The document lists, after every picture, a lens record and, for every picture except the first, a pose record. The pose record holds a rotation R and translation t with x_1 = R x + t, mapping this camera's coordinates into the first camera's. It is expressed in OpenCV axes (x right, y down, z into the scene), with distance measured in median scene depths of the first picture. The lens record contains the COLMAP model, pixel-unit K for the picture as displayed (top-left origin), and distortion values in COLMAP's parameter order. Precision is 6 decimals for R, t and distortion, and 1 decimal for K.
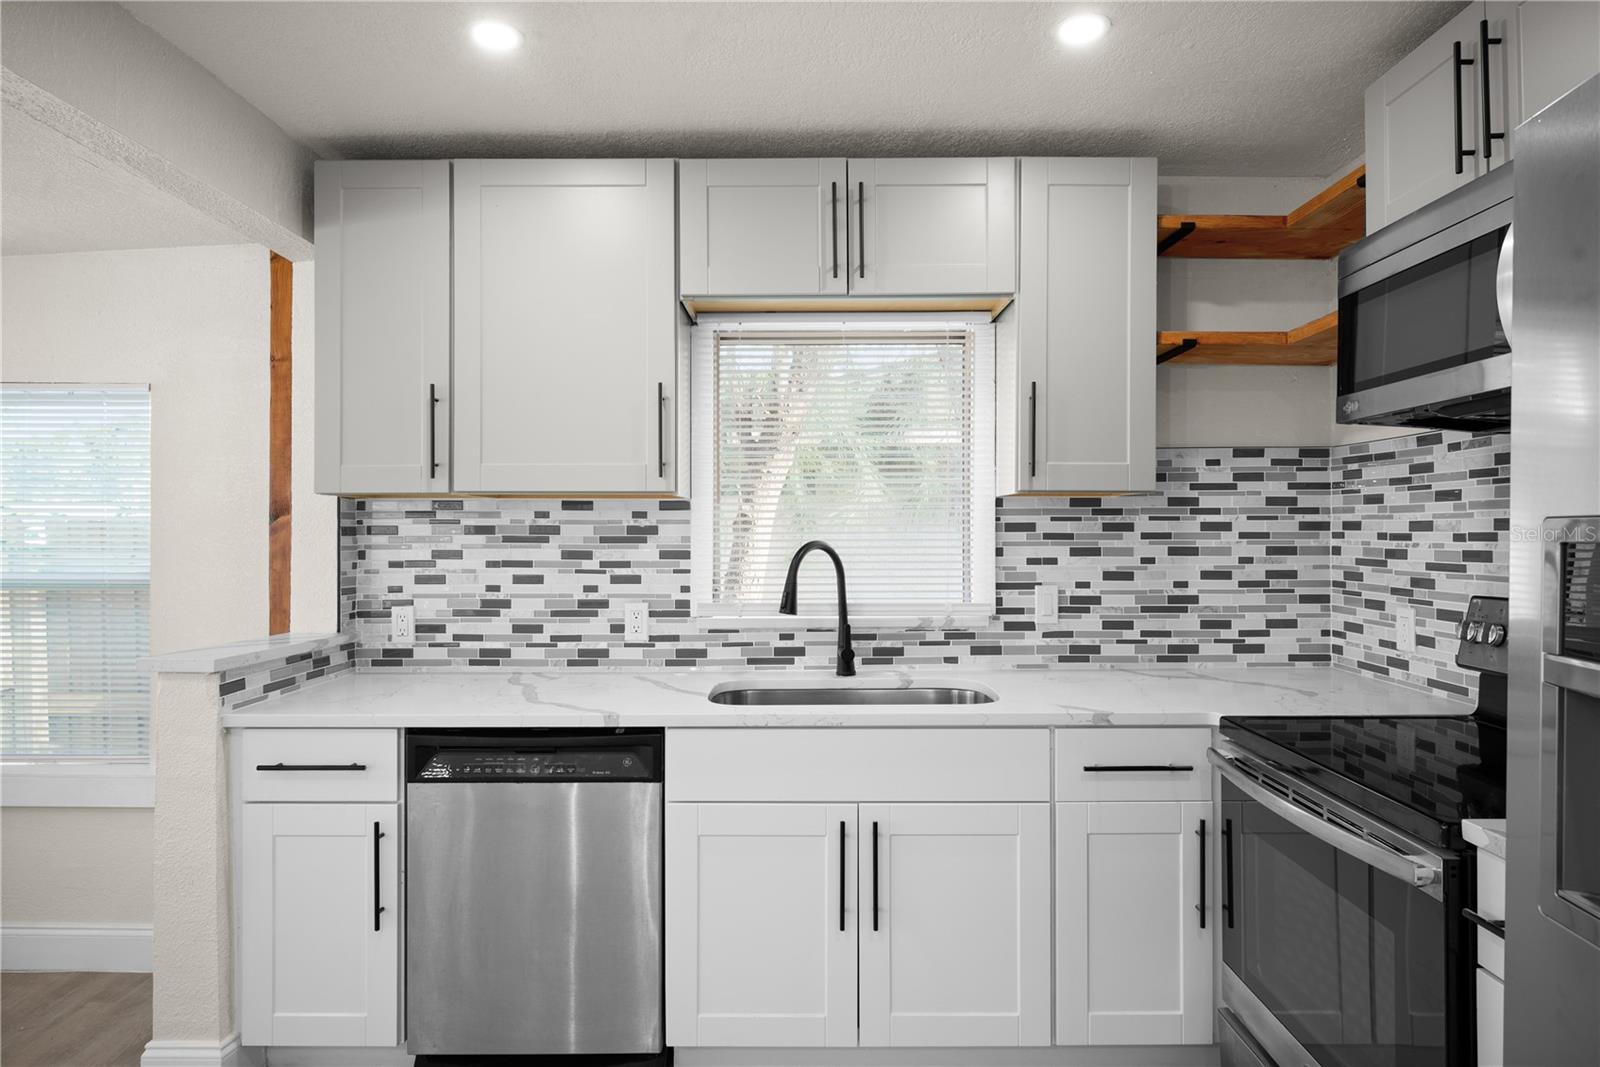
lens RADIAL K [[905.5, 0, 802.3], [0, 905.5, 529.5], [0, 0, 1]] dist [-0.001482, -0.000494]
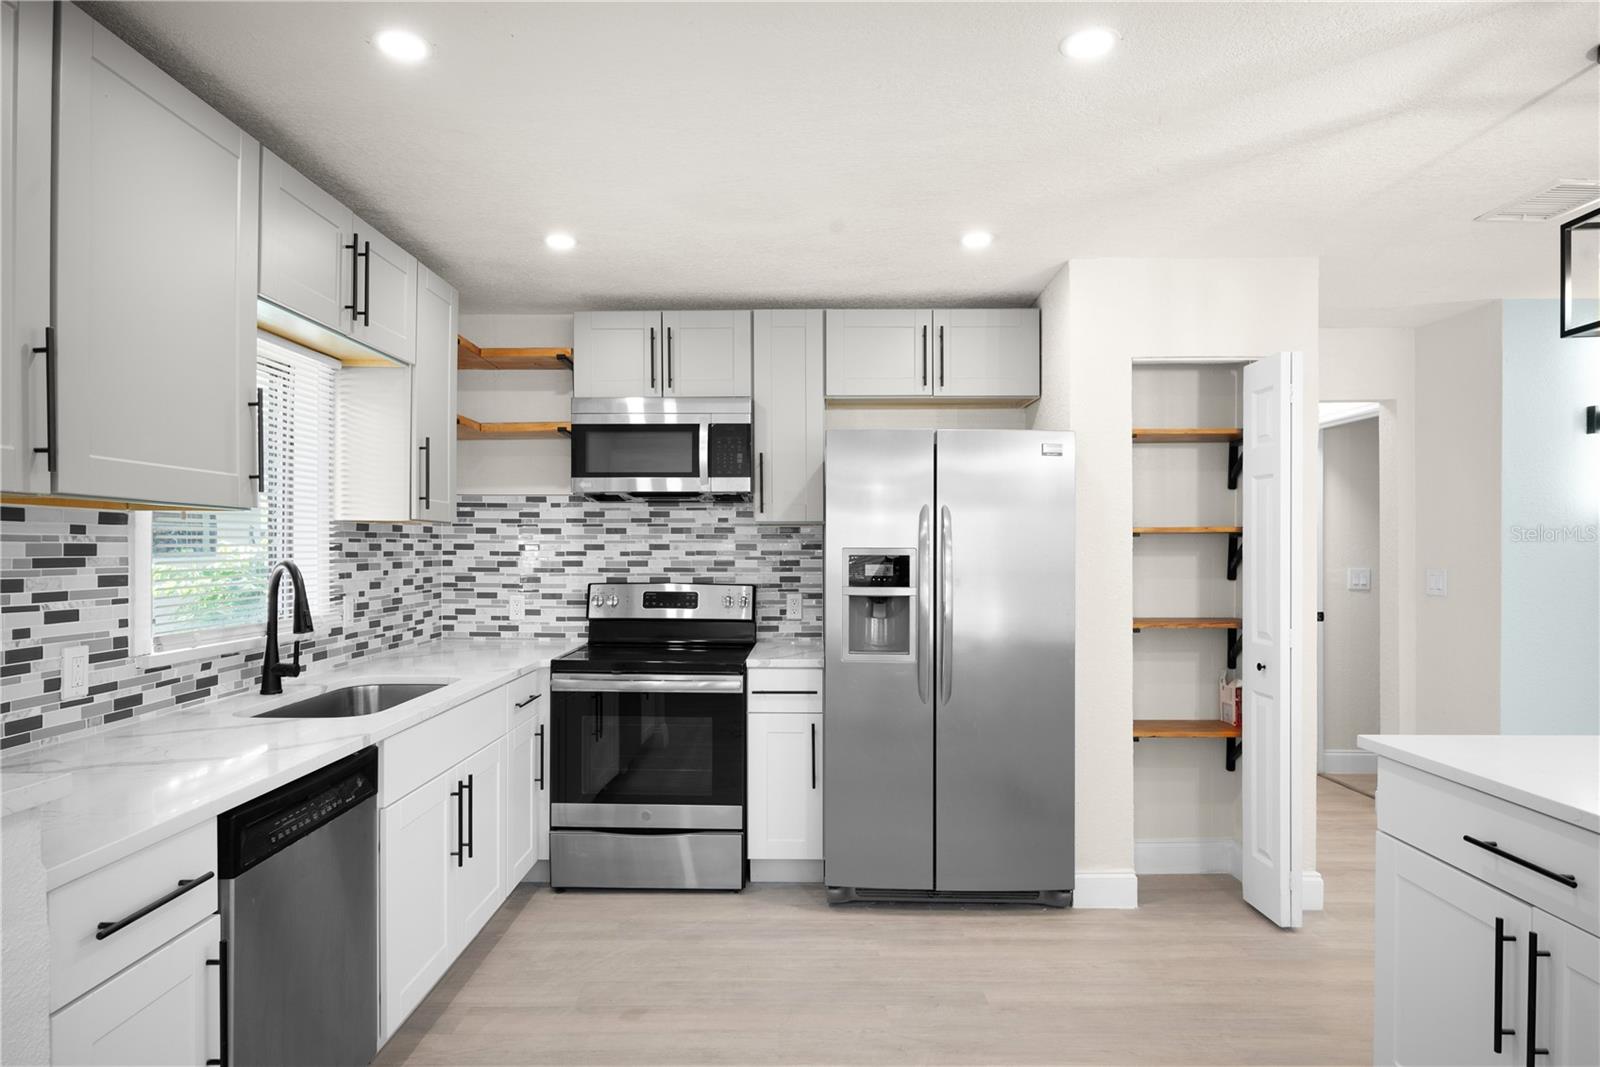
lens RADIAL K [[914.2, 0, 798.6], [0, 914.2, 554.7], [0, 0, 1]] dist [-0.002683, -0.000615]
pose [[0.004587, -0.005816, 0.999973, -0.936206], [-0.004845, 0.999971, 0.005838, -0.002517], [-0.999978, -0.004872, 0.004559, 0.398138]]
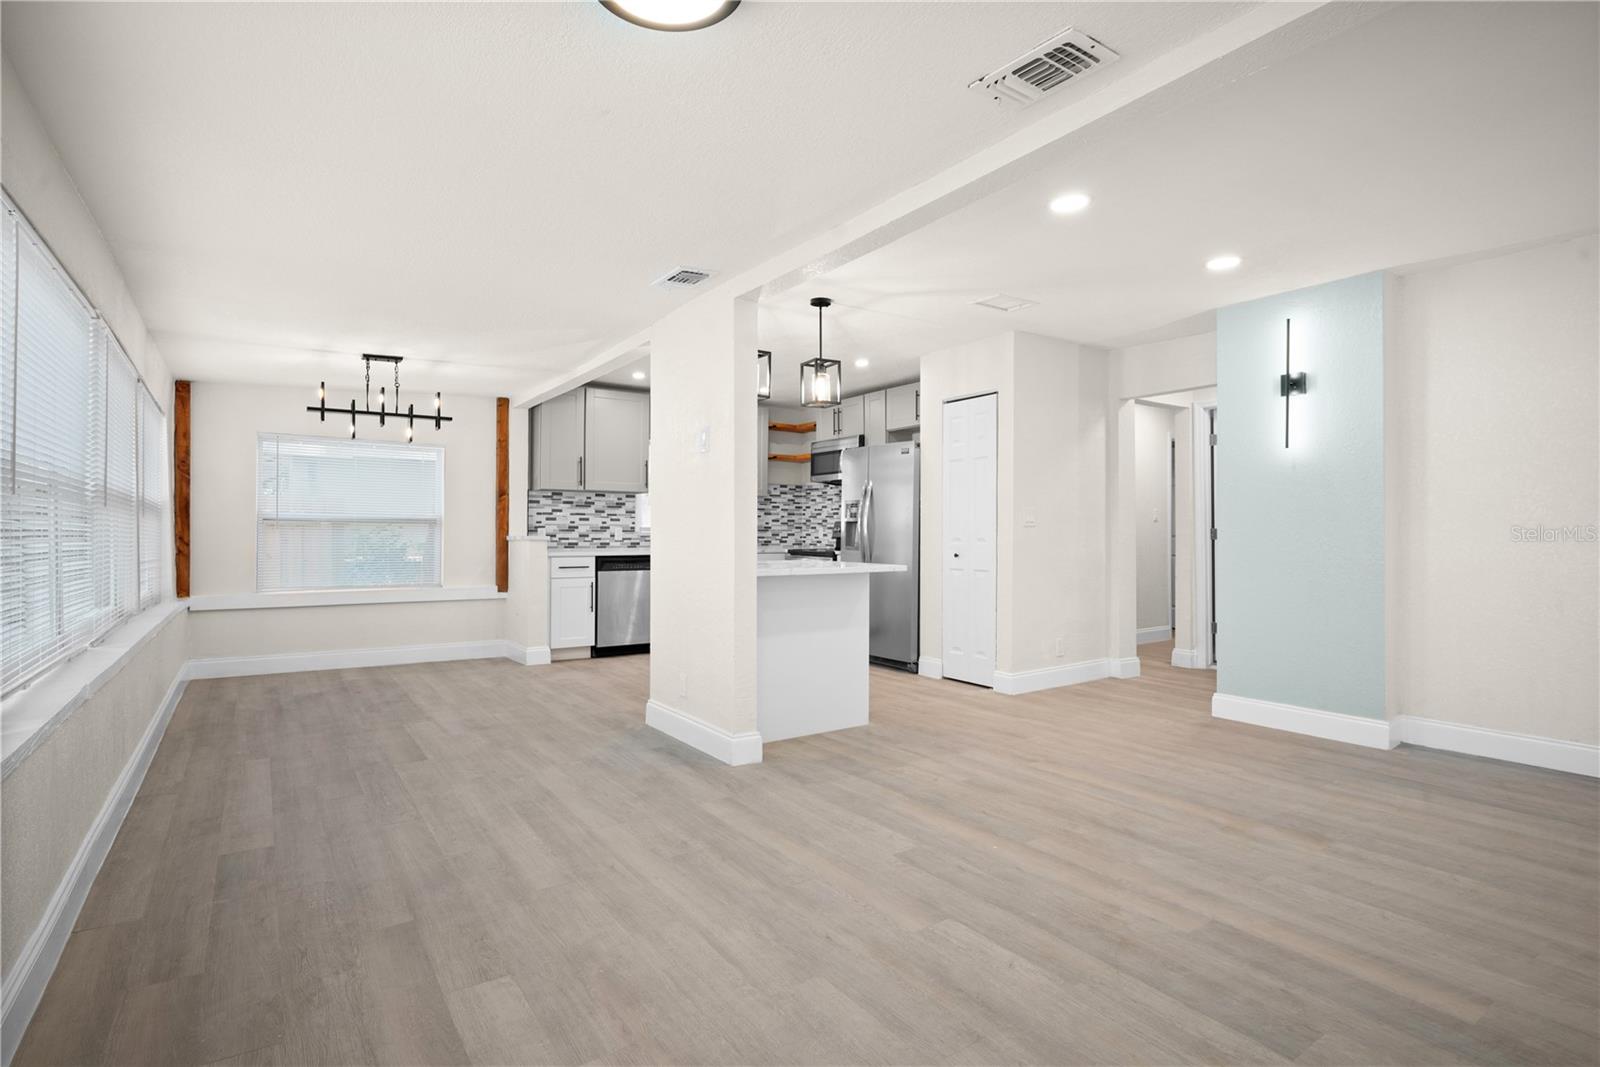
lens RADIAL K [[777.1, 0, 800.0], [0, 777.1, 533.5], [0, 0, 1]] dist [-0.003014, -0.000003]
pose [[0.820051, 0.003083, 0.572282, -1.195005], [-0.007010, 0.999965, 0.004658, 0.085131], [-0.572247, -0.007831, 0.820044, -1.533152]]
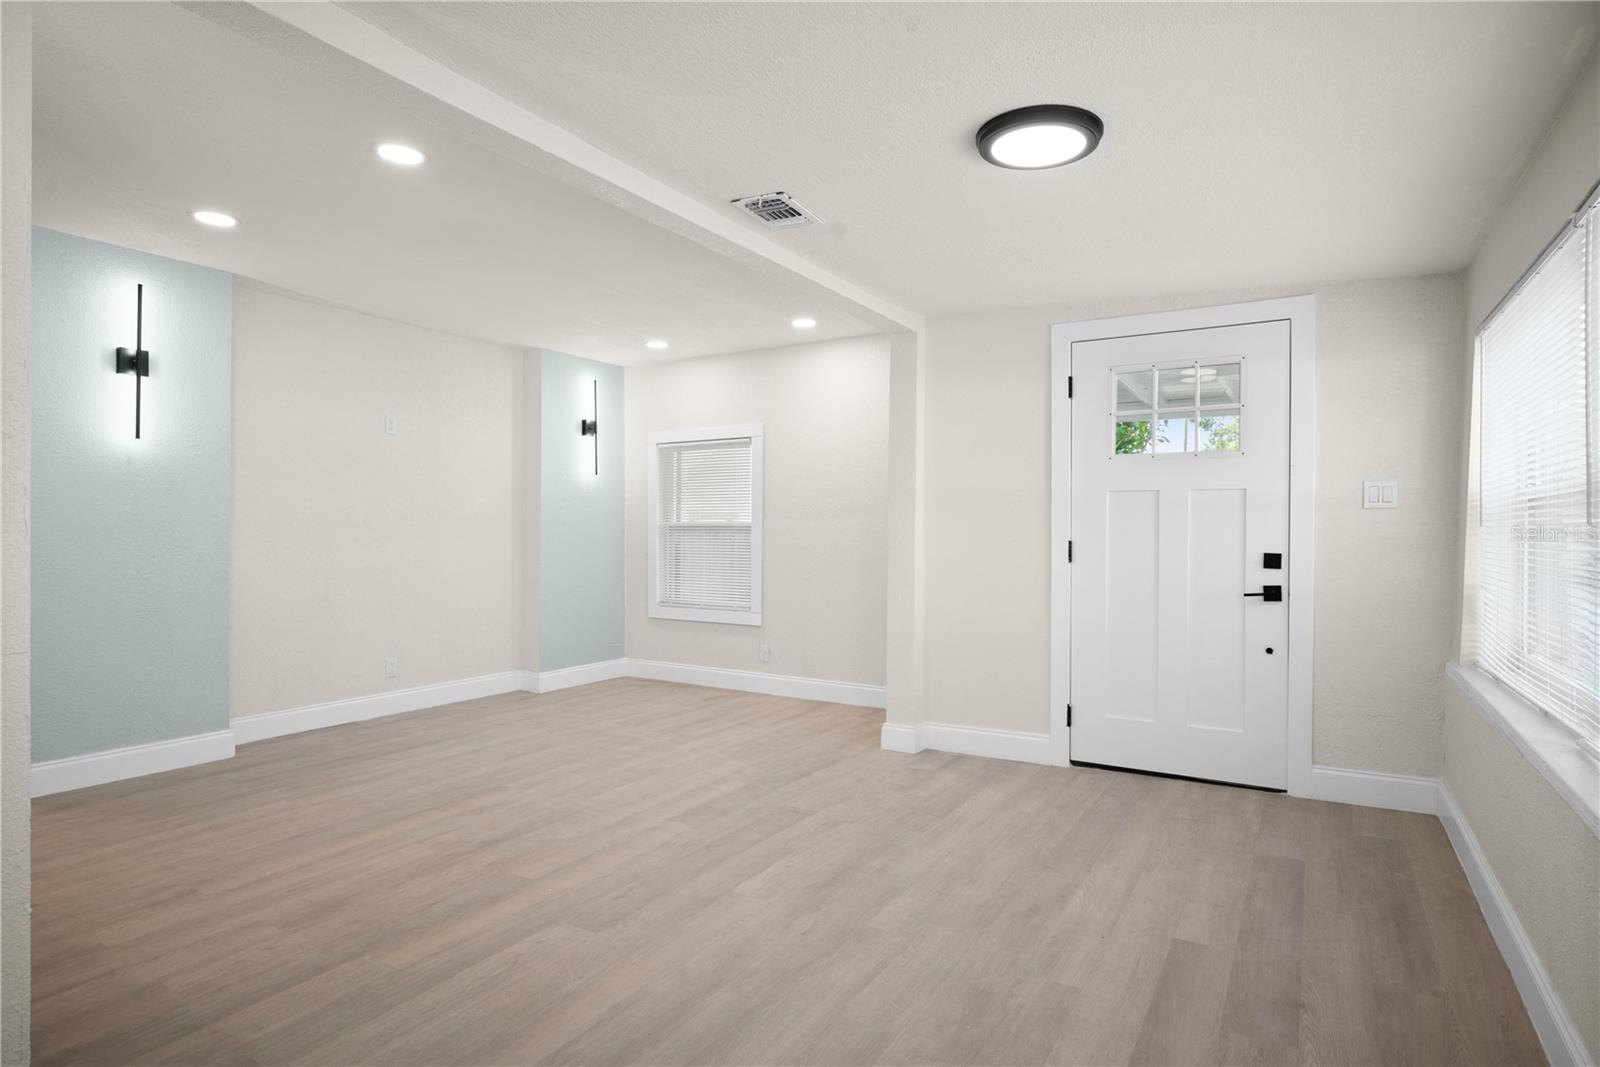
lens RADIAL K [[841.1, 0, 802.7], [0, 841.1, 537.4], [0, 0, 1]] dist [-0.005568, -0.000859]
pose [[-0.853927, -0.004261, 0.520375, -1.185347], [-0.005194, 0.999986, -0.000335, 0.075246], [-0.520367, -0.002989, -0.853938, -0.226844]]
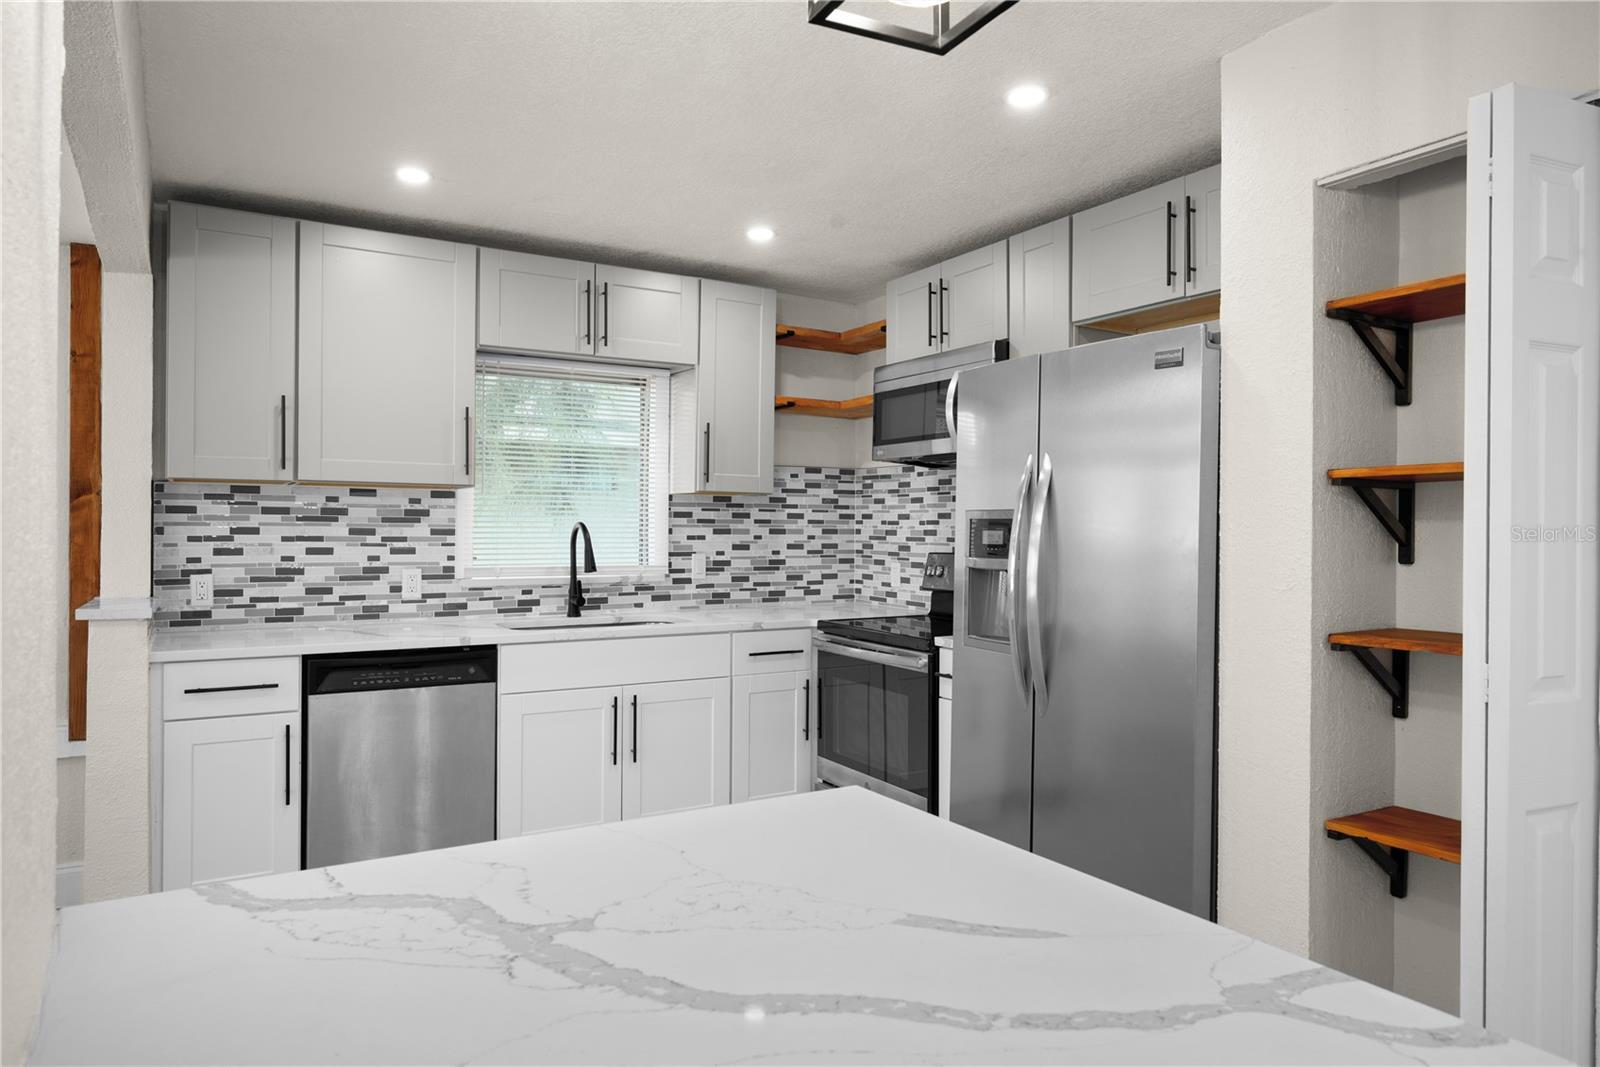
lens RADIAL K [[1011.4, 0, 800.0], [0, 1011.4, 533.5], [0, 0, 1]] dist [-0.003497, -0.001120]
pose [[0.853397, 0.004723, 0.521239, -0.463708], [-0.009992, 0.999923, 0.007300, 0.014262], [-0.521165, -0.011438, 0.853379, -0.522992]]
